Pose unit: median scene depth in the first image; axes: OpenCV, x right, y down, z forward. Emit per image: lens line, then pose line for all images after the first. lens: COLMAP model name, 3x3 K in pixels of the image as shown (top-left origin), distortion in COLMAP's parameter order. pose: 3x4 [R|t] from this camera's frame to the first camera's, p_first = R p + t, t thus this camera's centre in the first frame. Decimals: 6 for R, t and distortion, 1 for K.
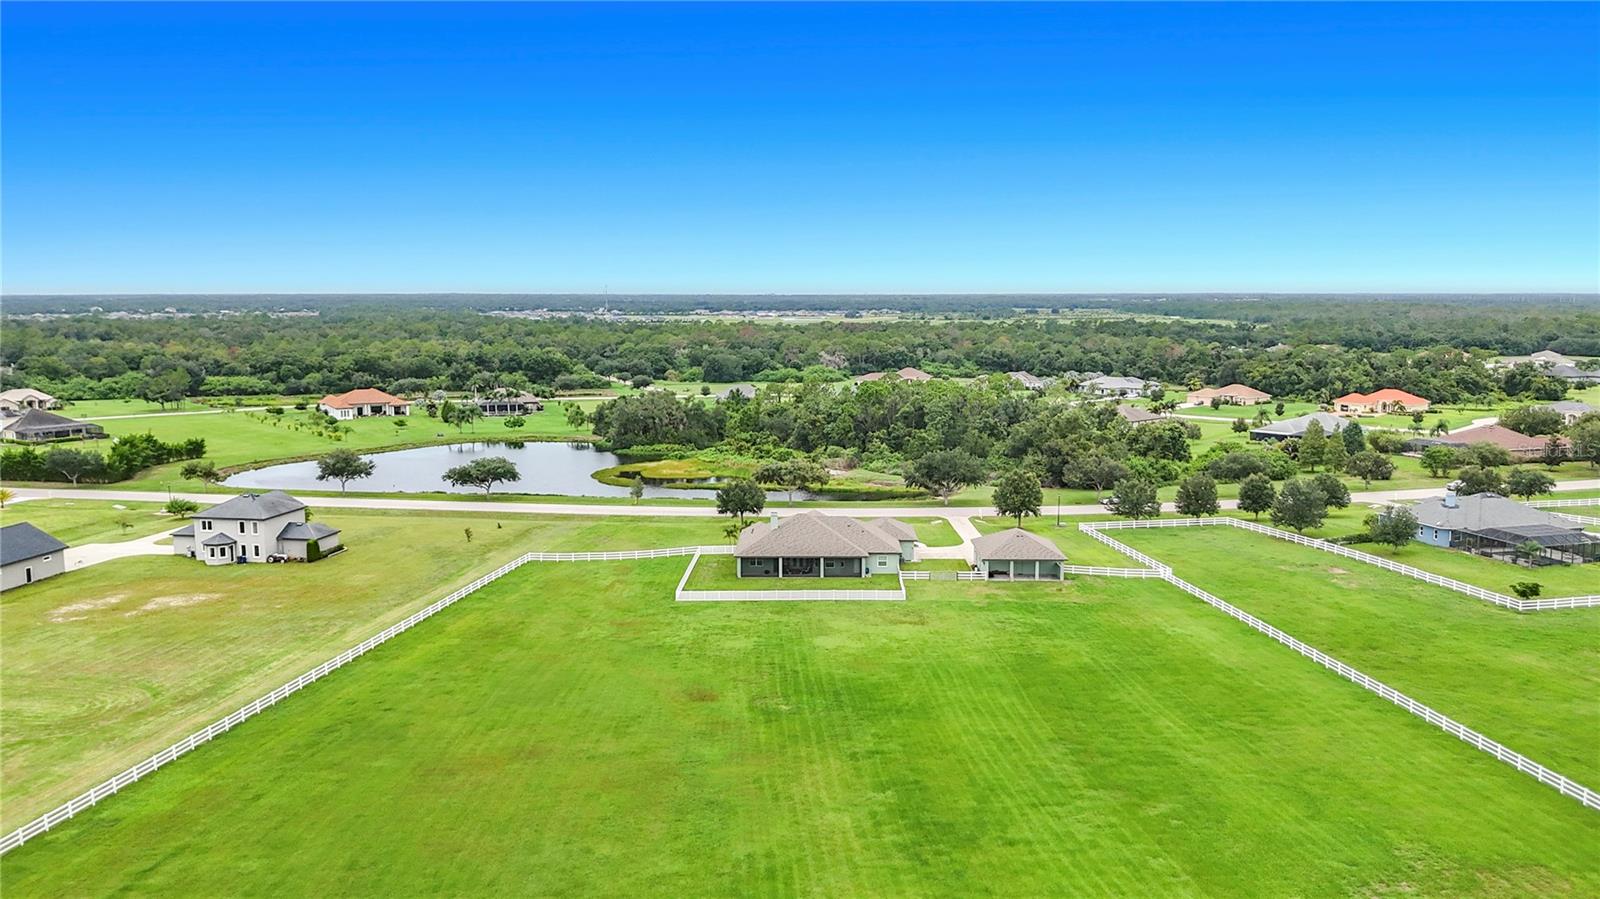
lens RADIAL K [[1215.6, 0, 804.2], [0, 1215.6, 451.4], [0, 0, 1]] dist [0.054023, -0.092891]
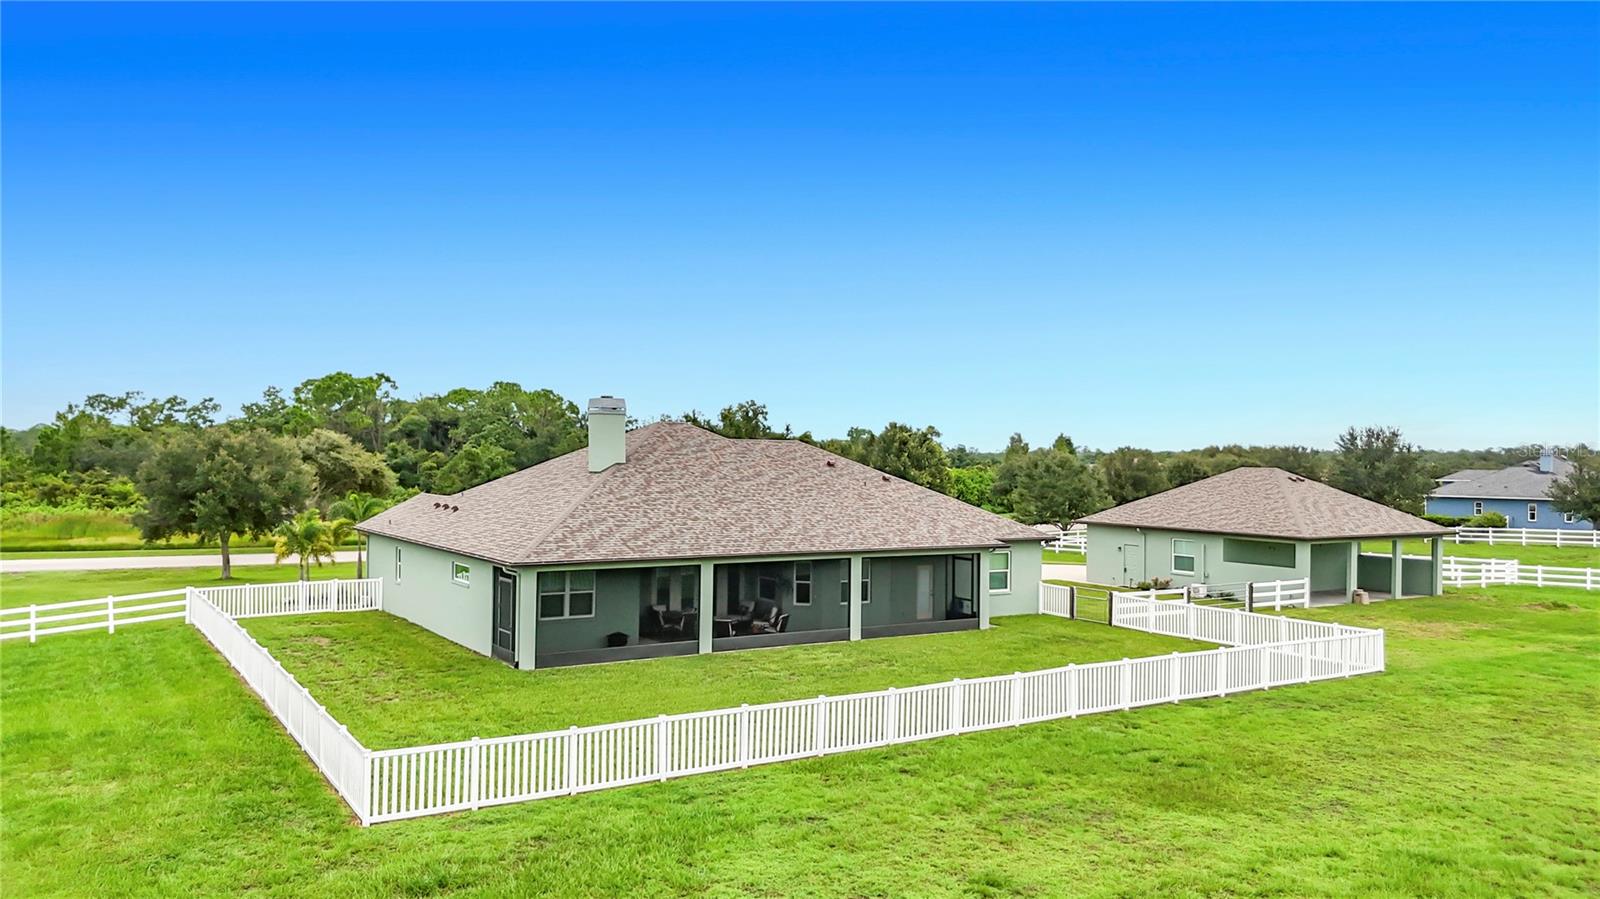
lens RADIAL K [[1214.3, 0, 811.1], [0, 1214.3, 449.4], [0, 0, 1]] dist [0.051974, -0.082919]
pose [[0.830464, 0.015949, 0.556844, -0.102537], [0.057838, 0.991719, -0.114663, 0.073999], [-0.554062, 0.127431, 0.822665, 0.634323]]
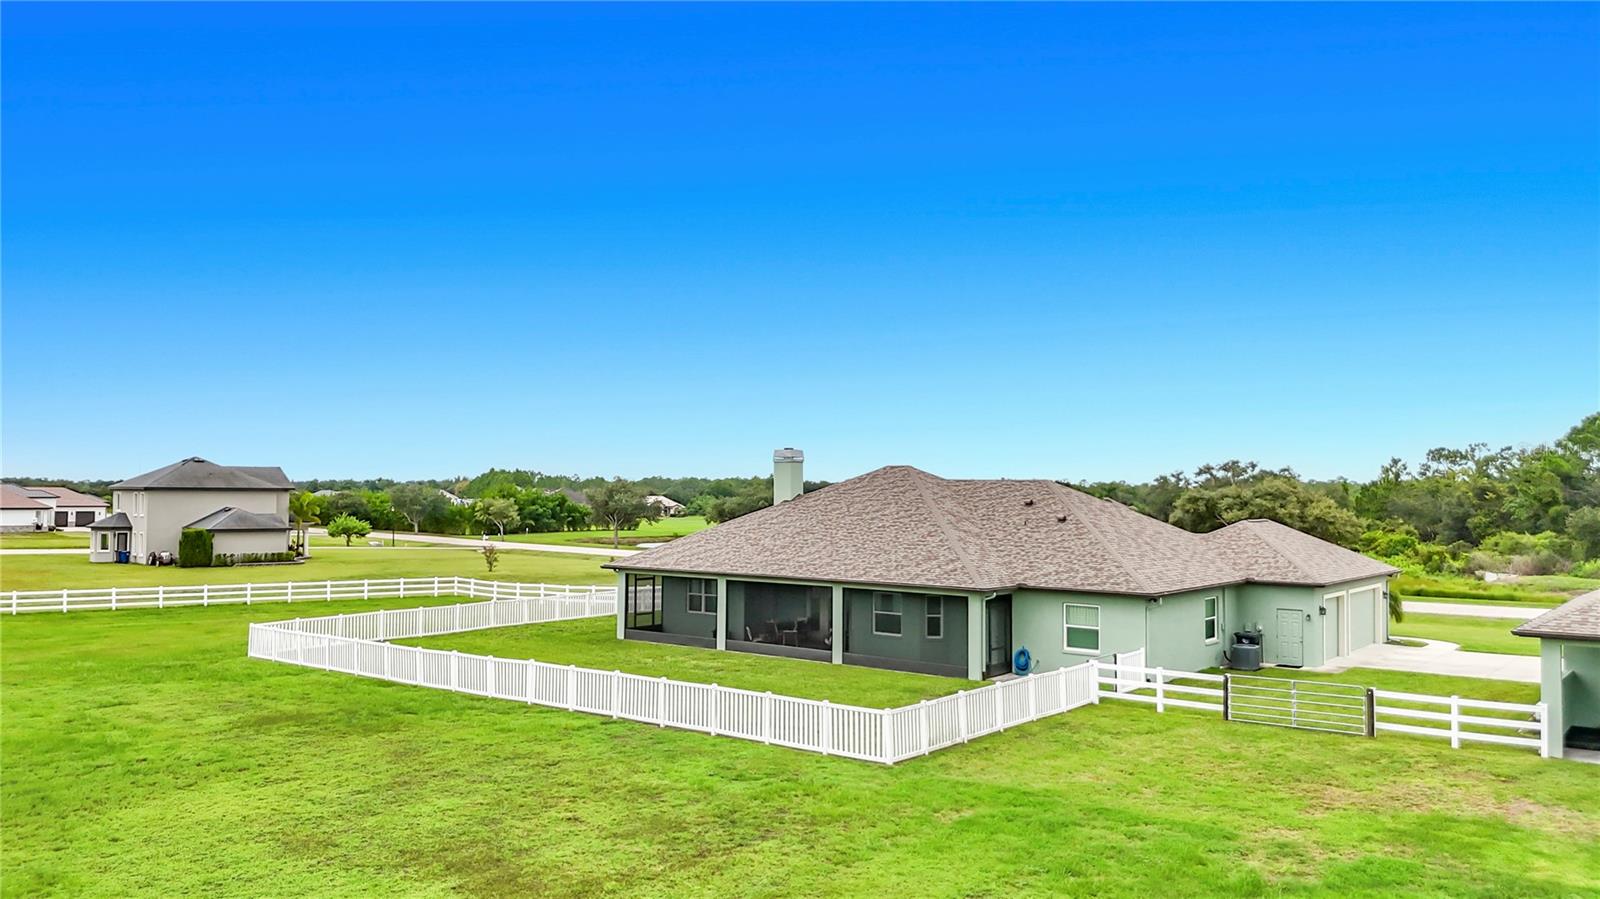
lens RADIAL K [[1207.8, 0, 802.8], [0, 1207.8, 442.3], [0, 0, 1]] dist [0.042410, -0.083316]
pose [[0.790218, -0.017800, -0.612568, 0.135254], [-0.088253, 0.985853, -0.142494, 0.074949], [0.606438, 0.166662, 0.777468, 0.621507]]
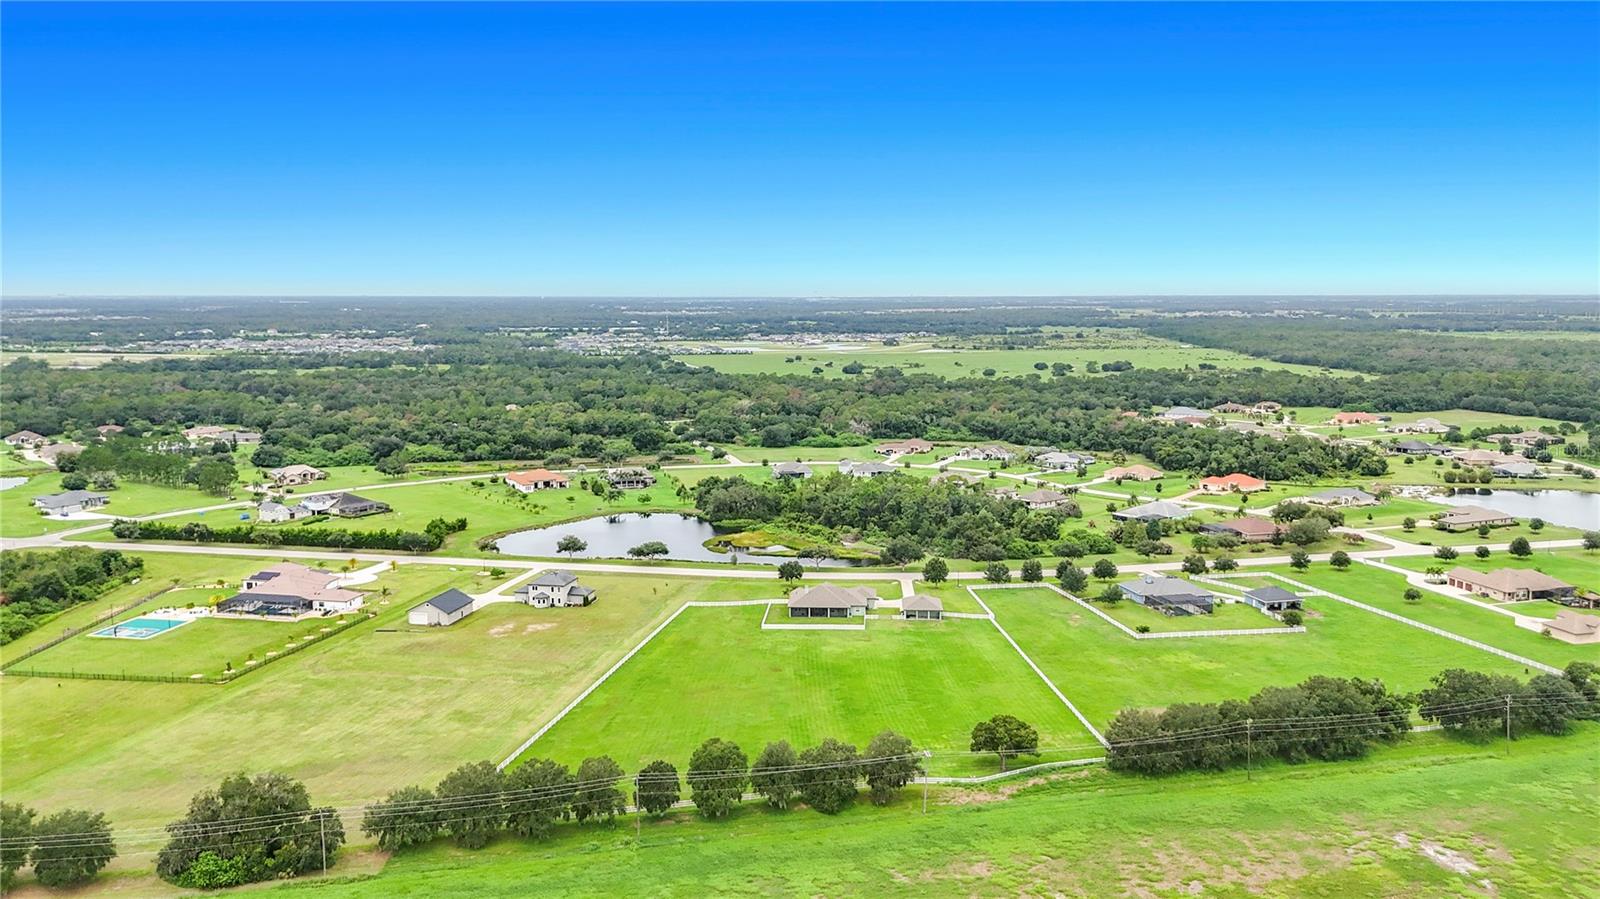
lens RADIAL K [[1197.6, 0, 800.9], [0, 1197.6, 431.7], [0, 0, 1]] dist [0.123581, -0.234230]
pose [[0.999111, 0.003031, -0.042047, 0.042556], [-0.003619, 0.999897, -0.013916, -0.153366], [0.042001, 0.014056, 0.999019, -0.887245]]
